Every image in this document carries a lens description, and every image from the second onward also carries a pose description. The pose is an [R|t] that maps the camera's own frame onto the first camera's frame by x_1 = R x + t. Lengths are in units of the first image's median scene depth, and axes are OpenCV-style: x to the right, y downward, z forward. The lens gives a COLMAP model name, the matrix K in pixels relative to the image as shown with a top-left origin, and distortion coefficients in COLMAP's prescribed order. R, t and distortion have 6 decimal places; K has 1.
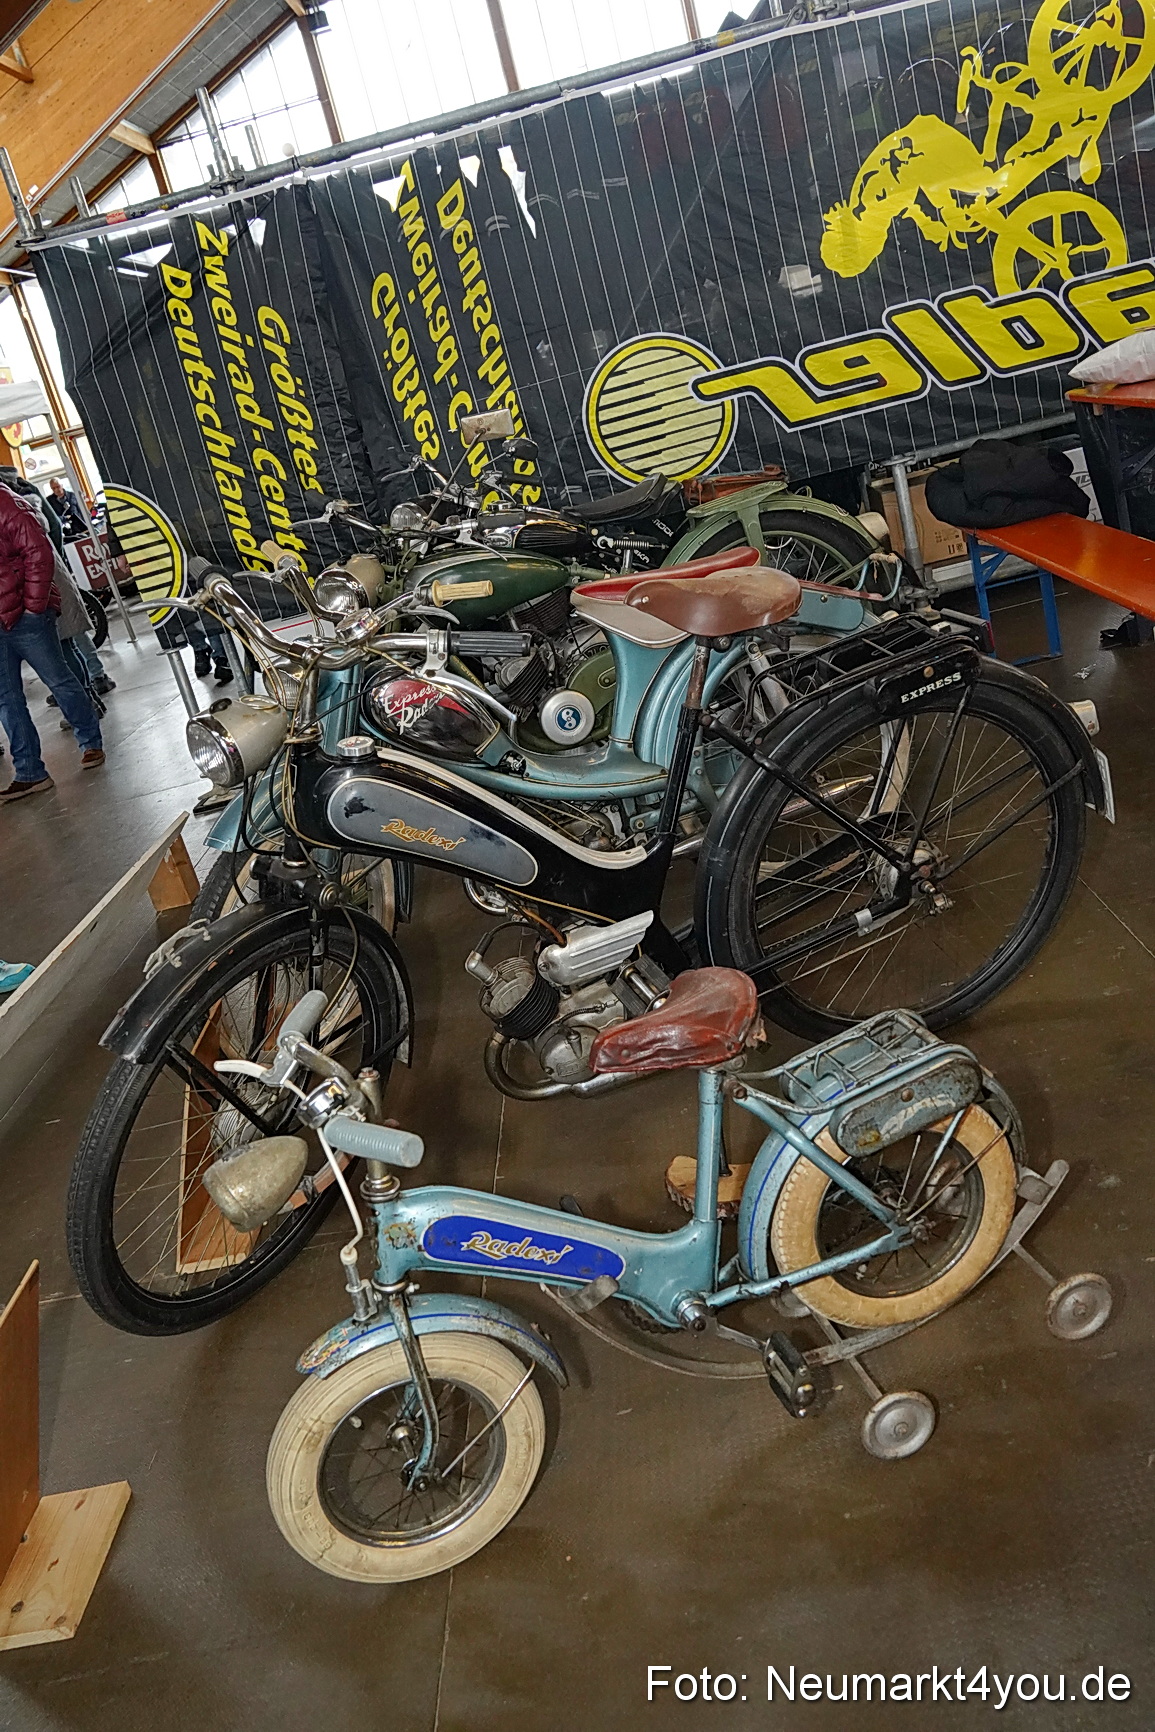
lens RADIAL K [[1259.1, 0, 577.5], [0, 1259.1, 866.0], [0, 0, 1]] dist [-0.028701, 0.007465]
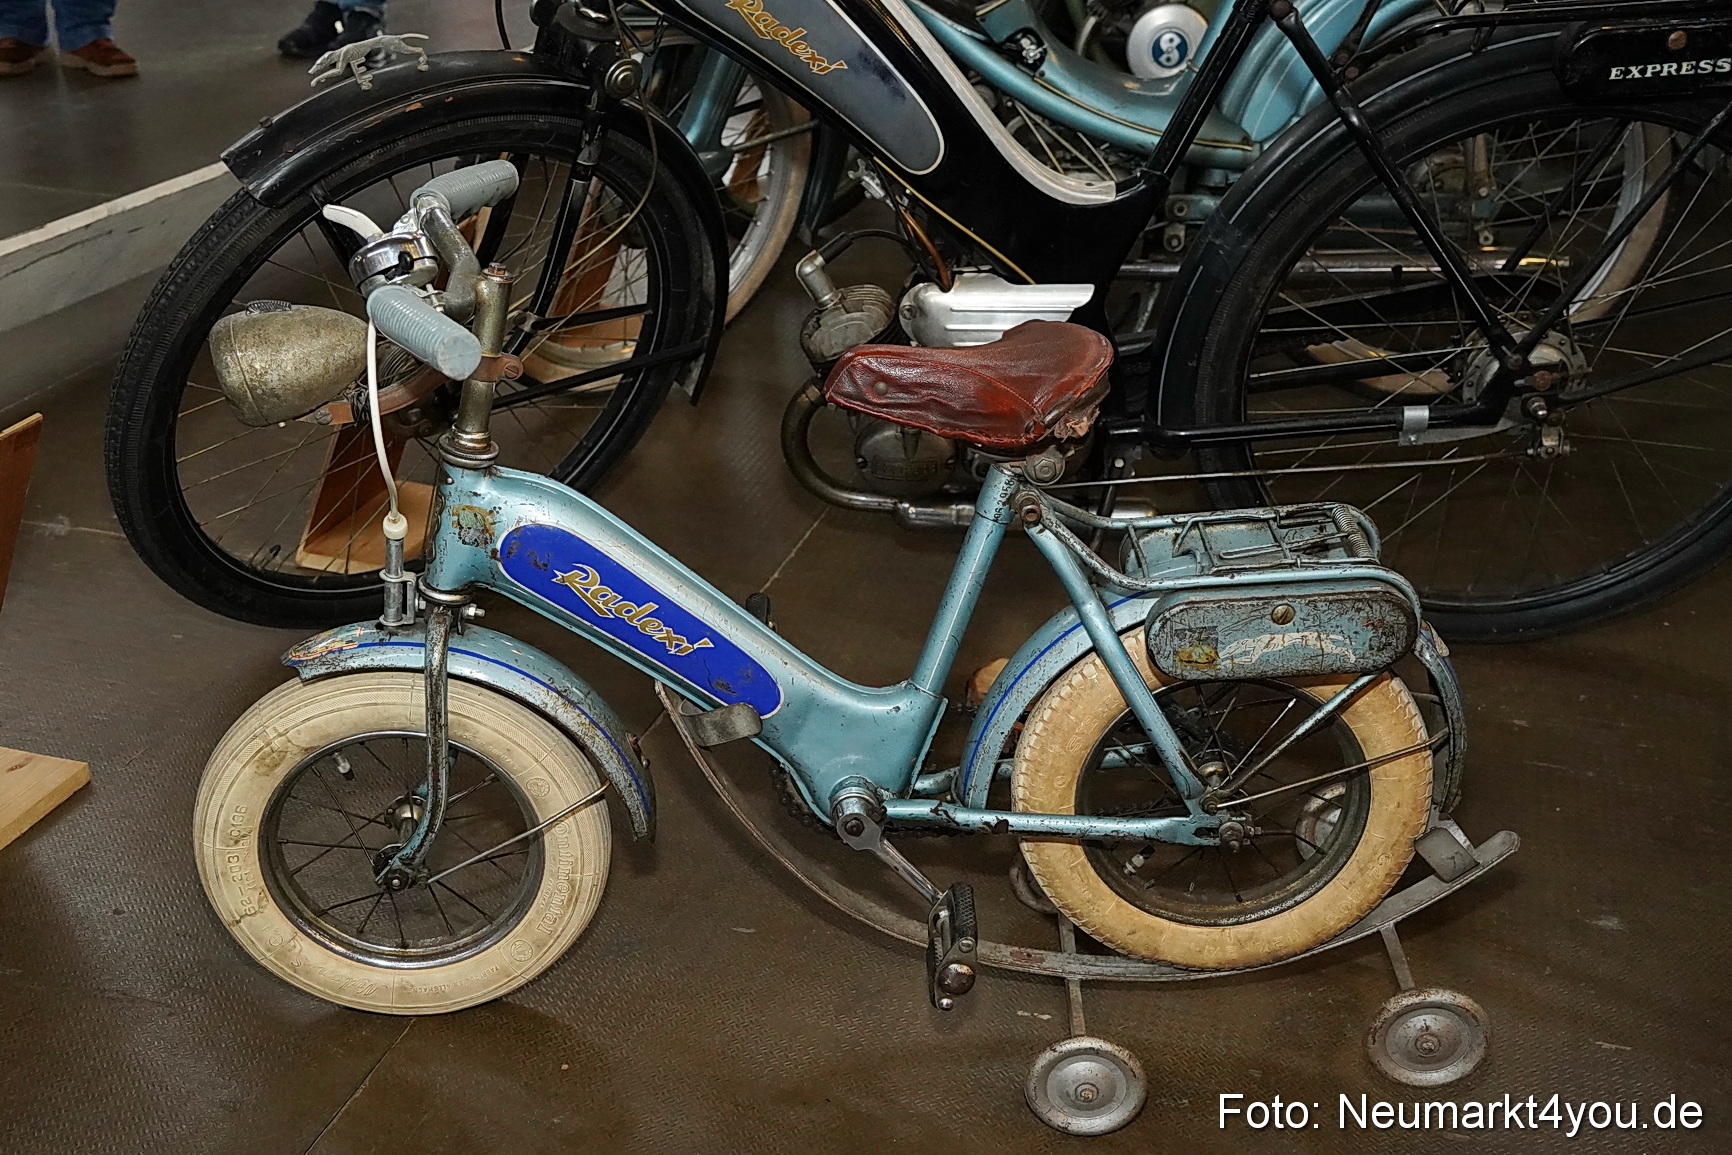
lens RADIAL K [[1803.0, 0, 866.0], [0, 1803.0, 577.5], [0, 0, 1]] dist [0.036080, 0.010772]
pose [[0.923659, 0.360679, -0.129480, 0.175300], [-0.338377, 0.926215, 0.166213, 0.083929], [0.179876, -0.109711, 0.977552, 0.088449]]
